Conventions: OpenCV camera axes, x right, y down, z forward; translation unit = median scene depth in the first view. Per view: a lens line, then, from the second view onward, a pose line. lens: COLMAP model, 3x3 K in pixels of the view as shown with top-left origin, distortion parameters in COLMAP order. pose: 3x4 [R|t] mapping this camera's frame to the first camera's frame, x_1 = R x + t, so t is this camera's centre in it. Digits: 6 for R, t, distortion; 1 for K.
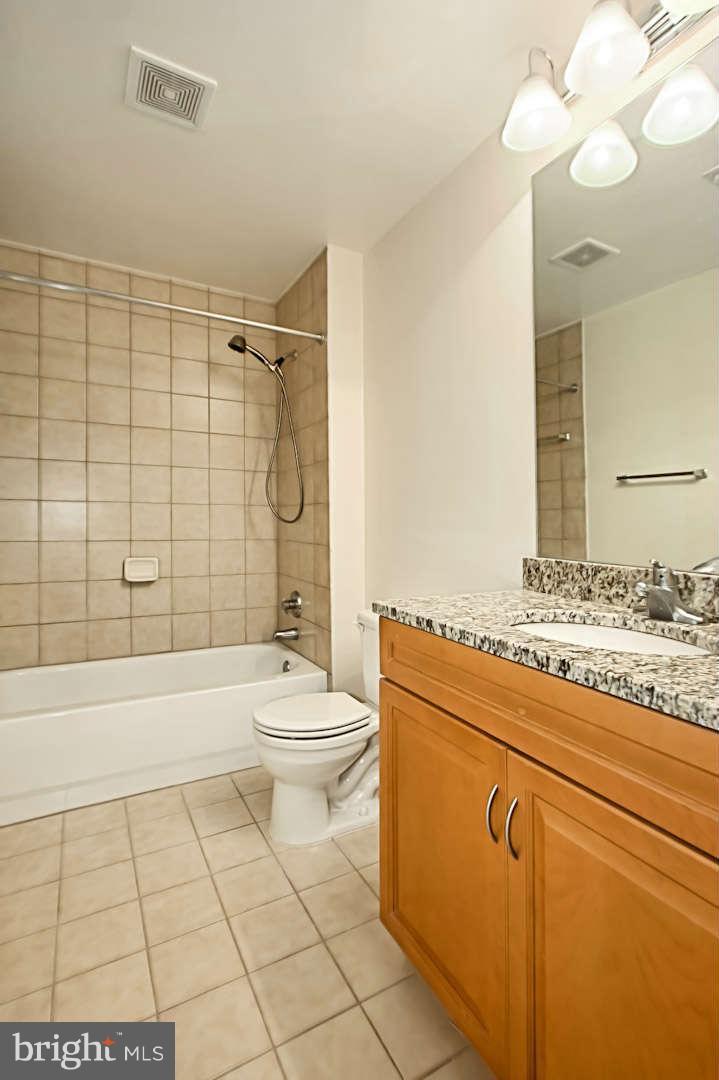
lens RADIAL K [[519.7, 0, 363.6], [0, 519.7, 519.3], [0, 0, 1]] dist [0.004028, 0.000694]
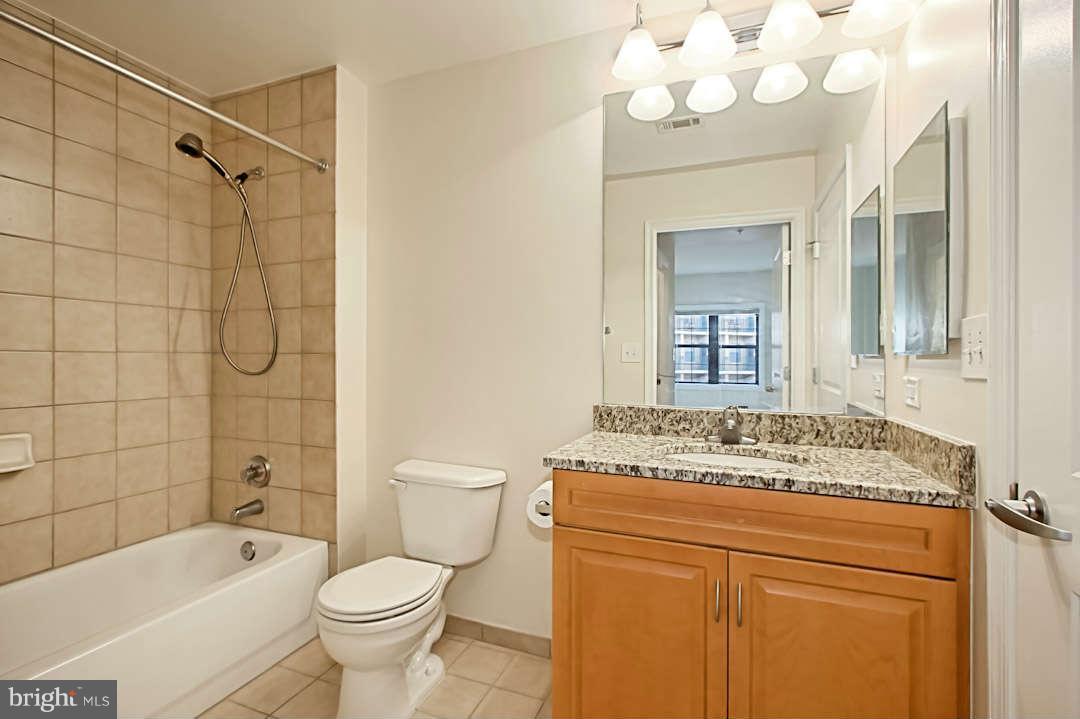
lens RADIAL K [[504.6, 0, 540.0], [0, 504.6, 359.5], [0, 0, 1]] dist [0.000279, 0.000748]
pose [[0.775355, -0.007089, 0.631486, -0.651725], [0.001777, 0.999958, 0.009045, -0.053347], [-0.631524, -0.005891, 0.775334, 0.192274]]
